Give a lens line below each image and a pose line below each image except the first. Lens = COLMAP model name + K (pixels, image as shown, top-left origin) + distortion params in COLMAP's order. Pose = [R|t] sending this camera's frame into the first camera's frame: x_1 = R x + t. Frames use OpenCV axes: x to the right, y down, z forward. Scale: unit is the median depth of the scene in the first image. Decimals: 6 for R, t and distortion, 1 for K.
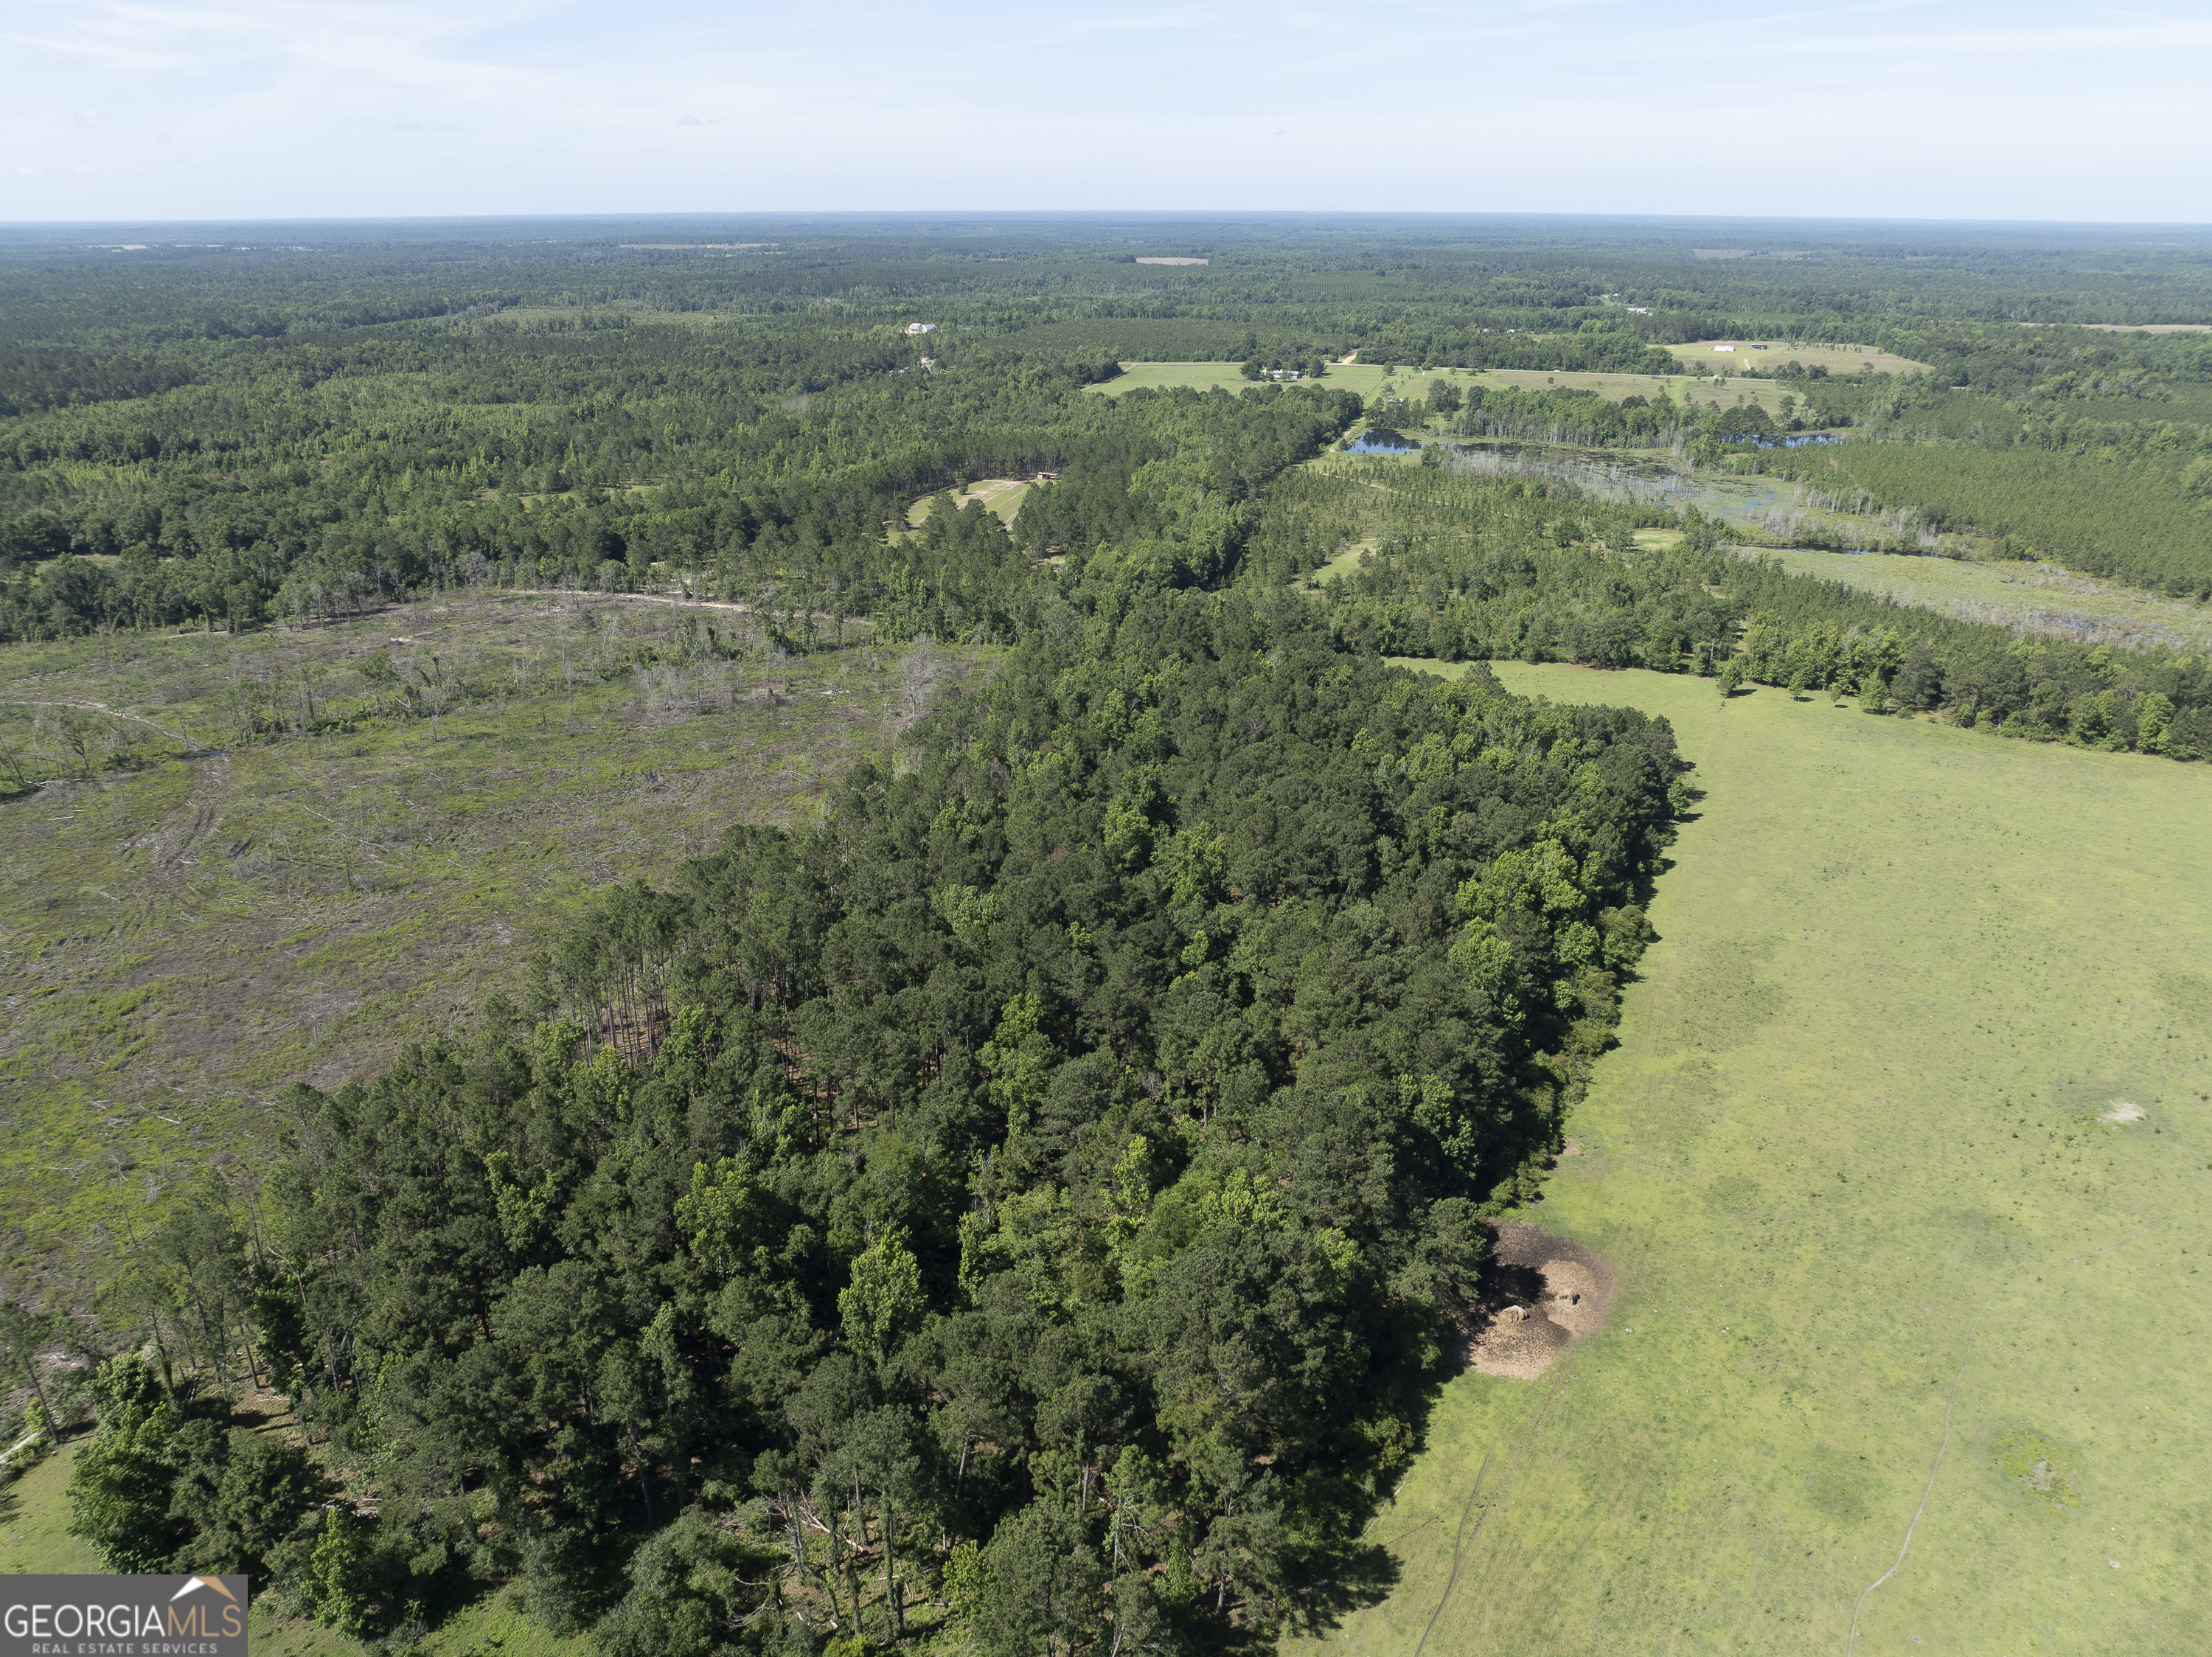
lens RADIAL K [[1553.5, 0, 1106.0], [0, 1553.5, 828.5], [0, 0, 1]] dist [-0.045471, 0.018655]
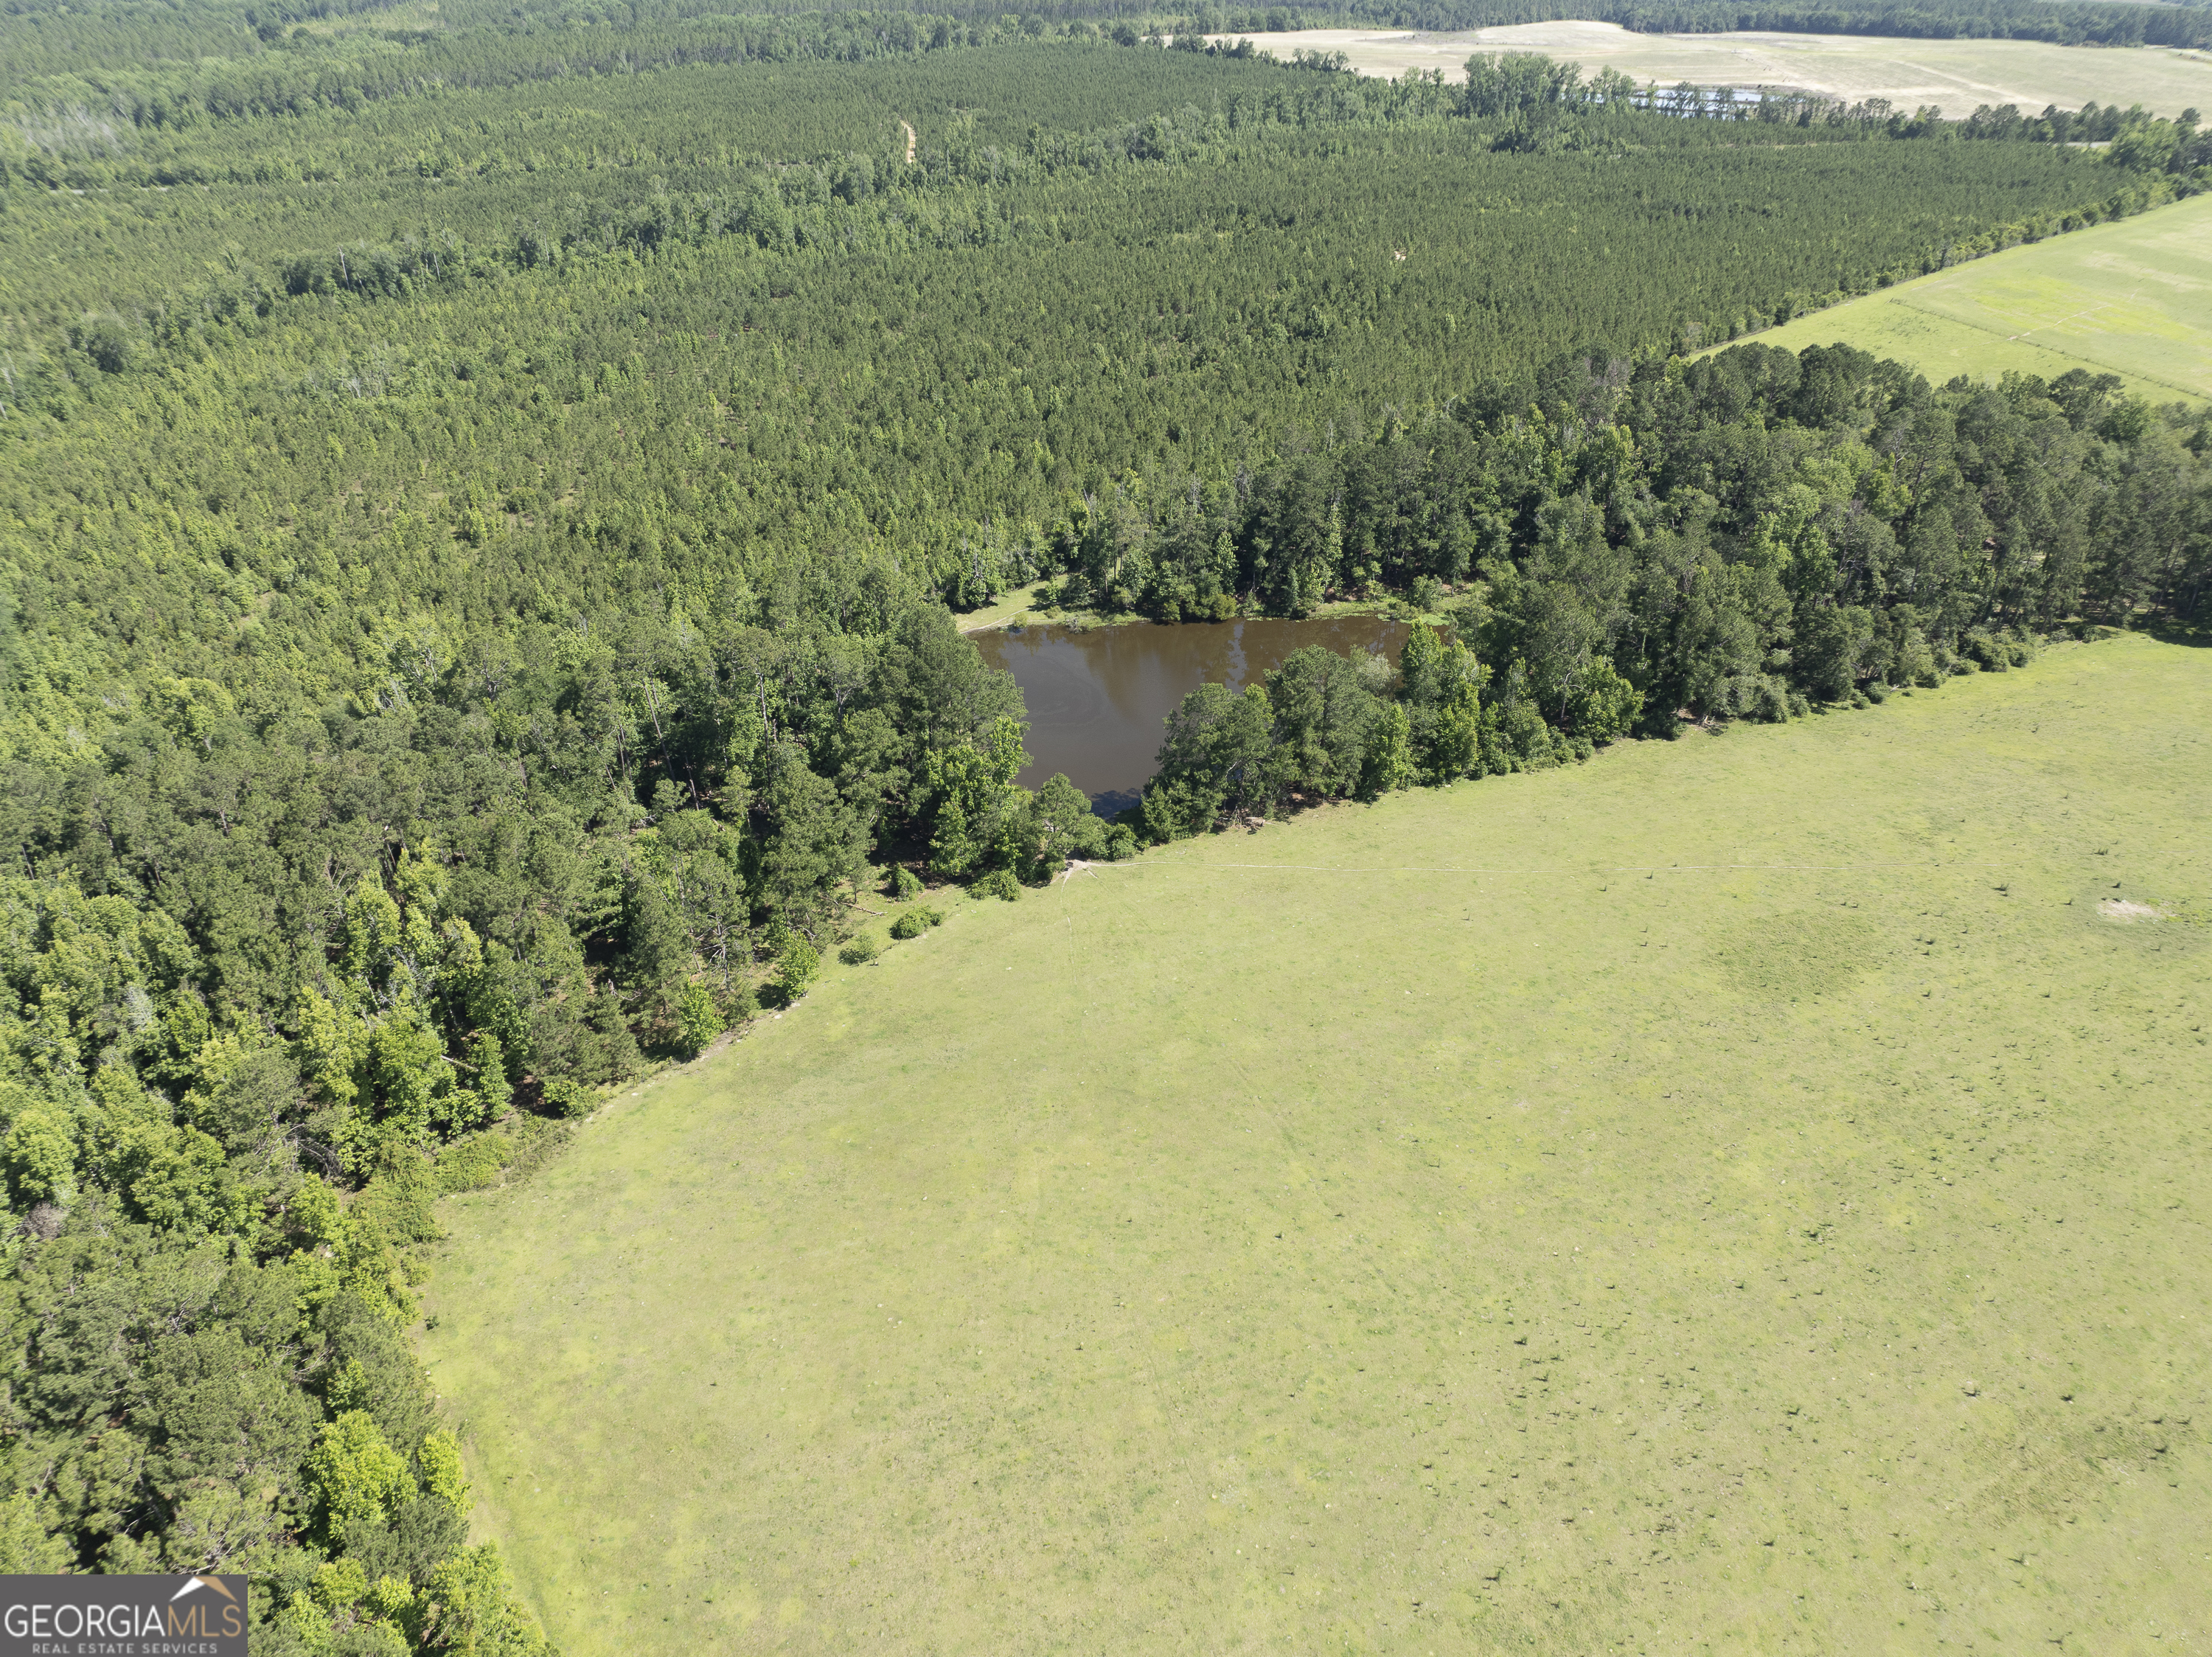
lens RADIAL K [[1553.5, 0, 1106.0], [0, 1553.5, 828.5], [0, 0, 1]] dist [-0.045471, 0.018655]
pose [[-0.843347, -0.280934, 0.458086, 0.448880], [0.200680, 0.626133, 0.753449, -0.349826], [-0.498492, 0.727347, -0.471669, 0.962270]]
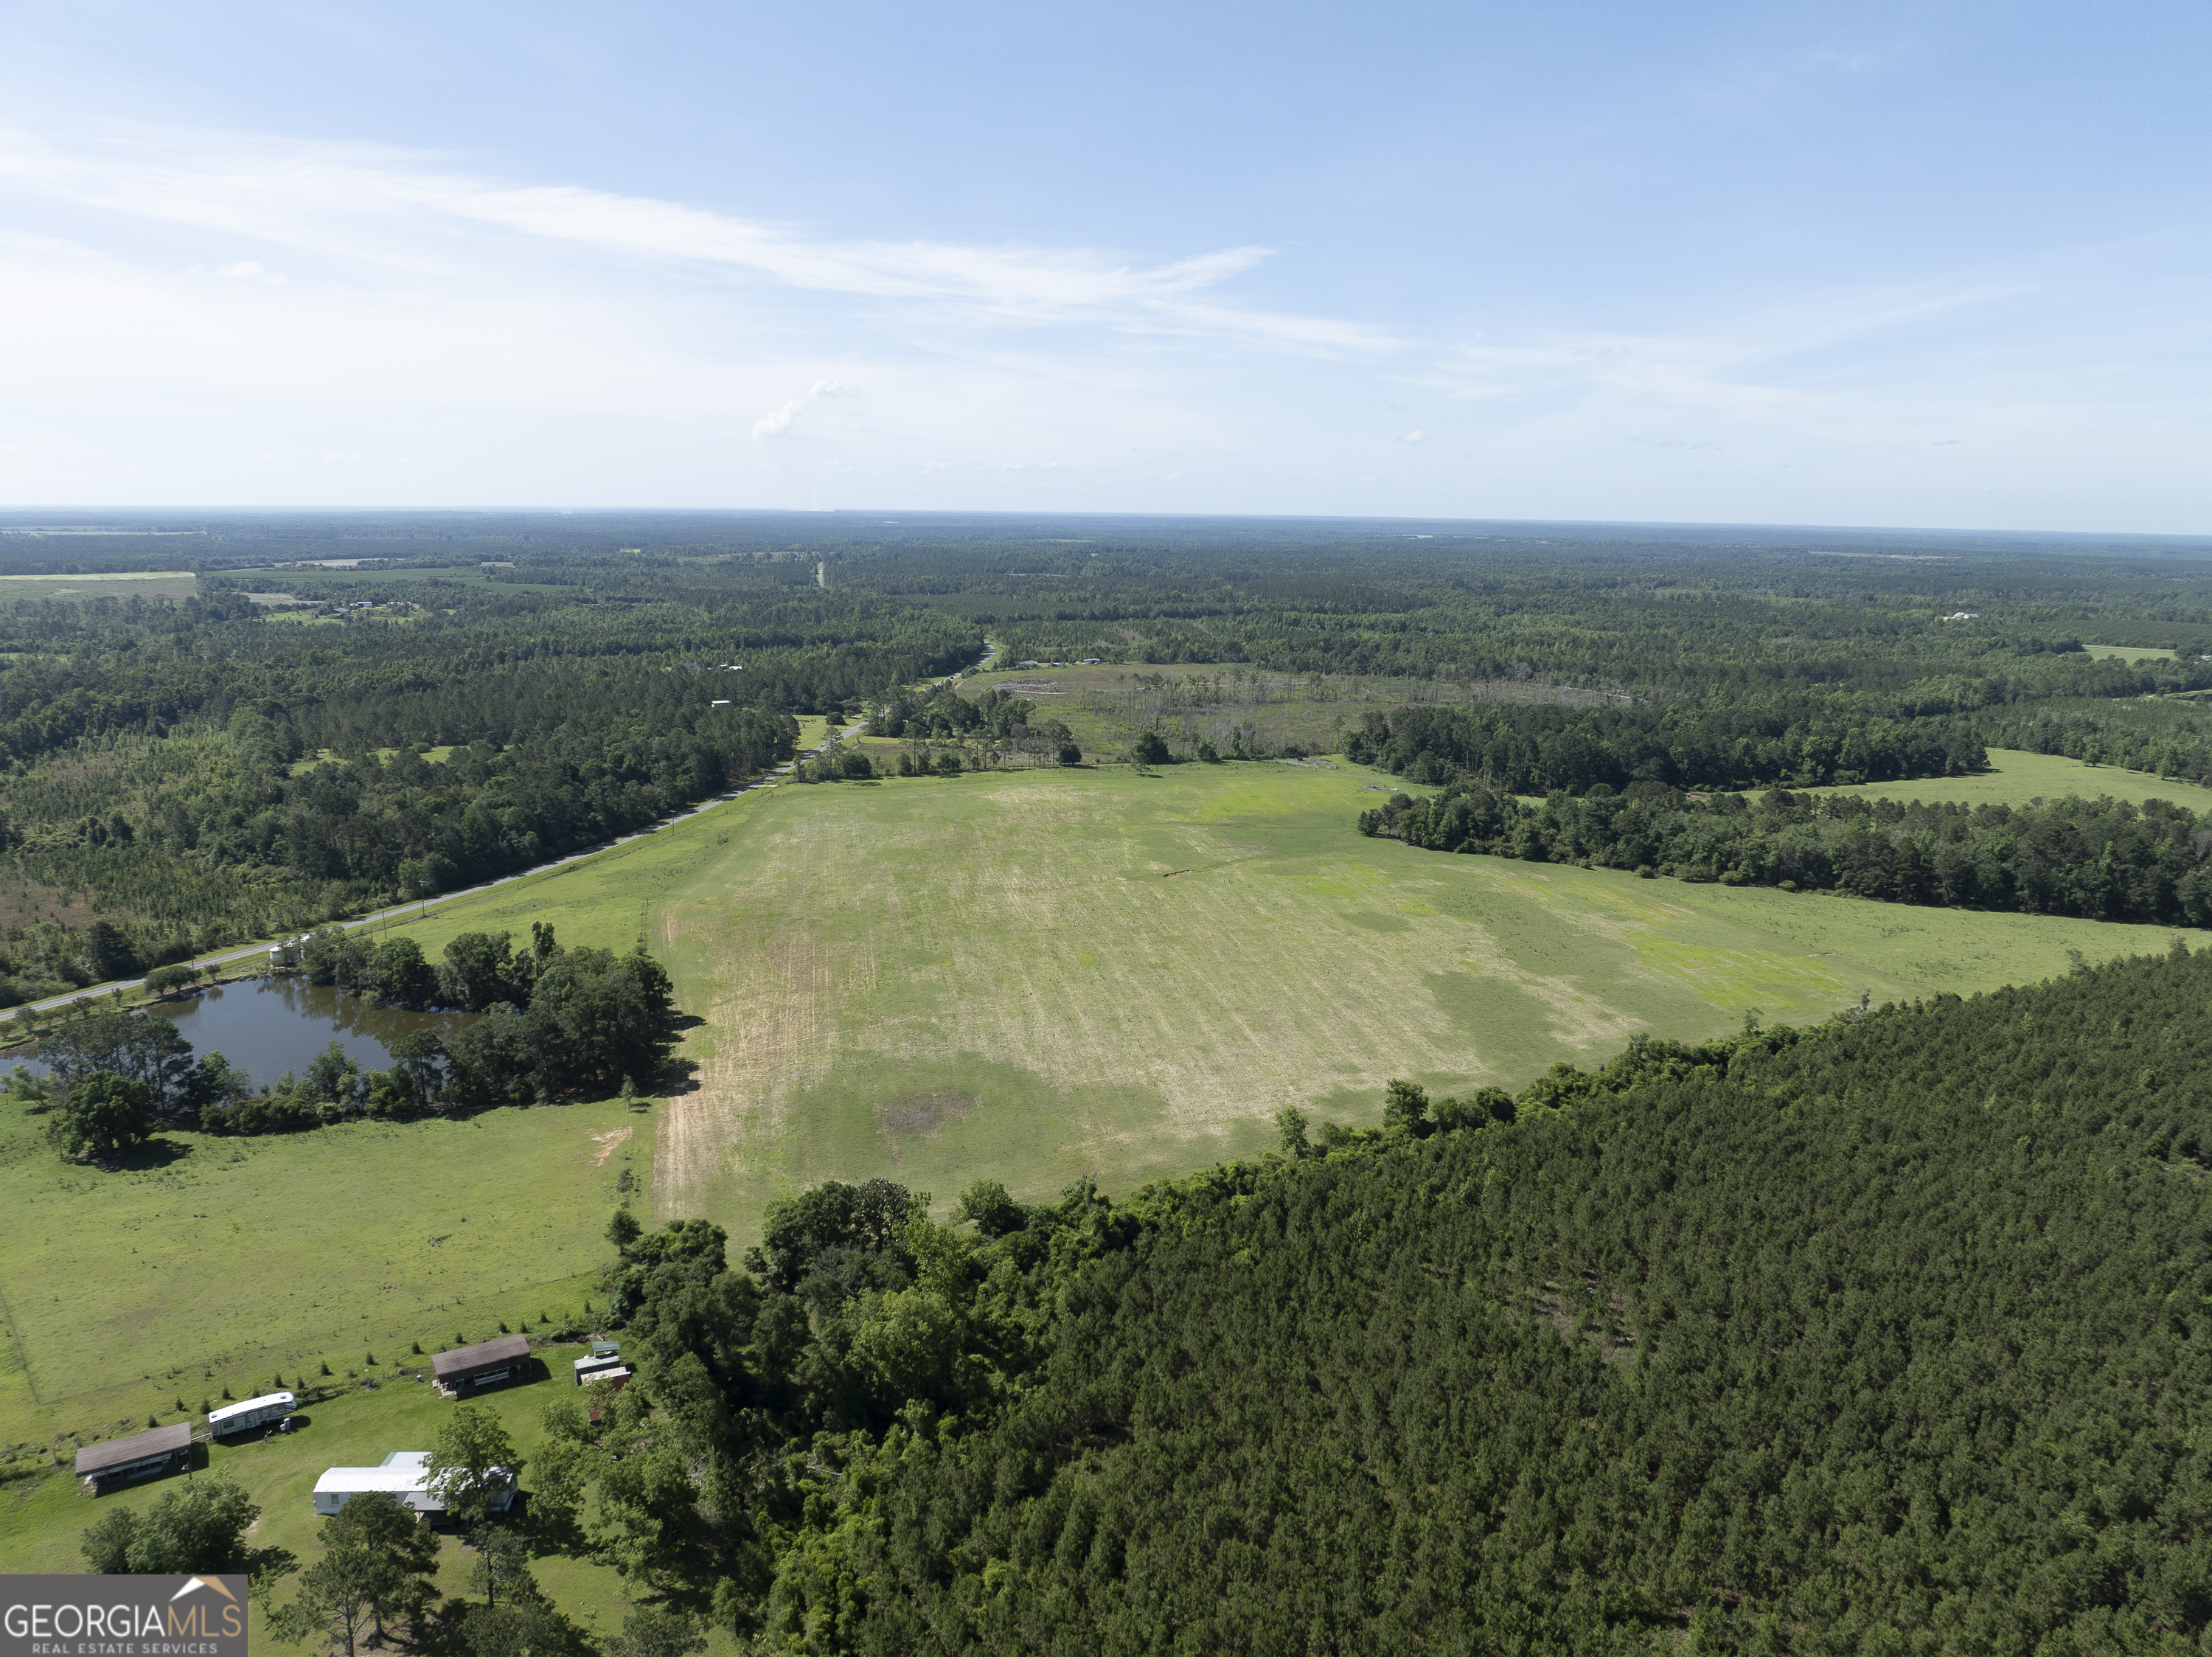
lens RADIAL K [[1553.5, 0, 1106.0], [0, 1553.5, 828.5], [0, 0, 1]] dist [-0.045471, 0.018655]
pose [[0.739068, 0.146219, -0.657570, 0.817656], [-0.264427, 0.960779, -0.083558, 0.503582], [0.619562, 0.235634, 0.748745, -1.236284]]
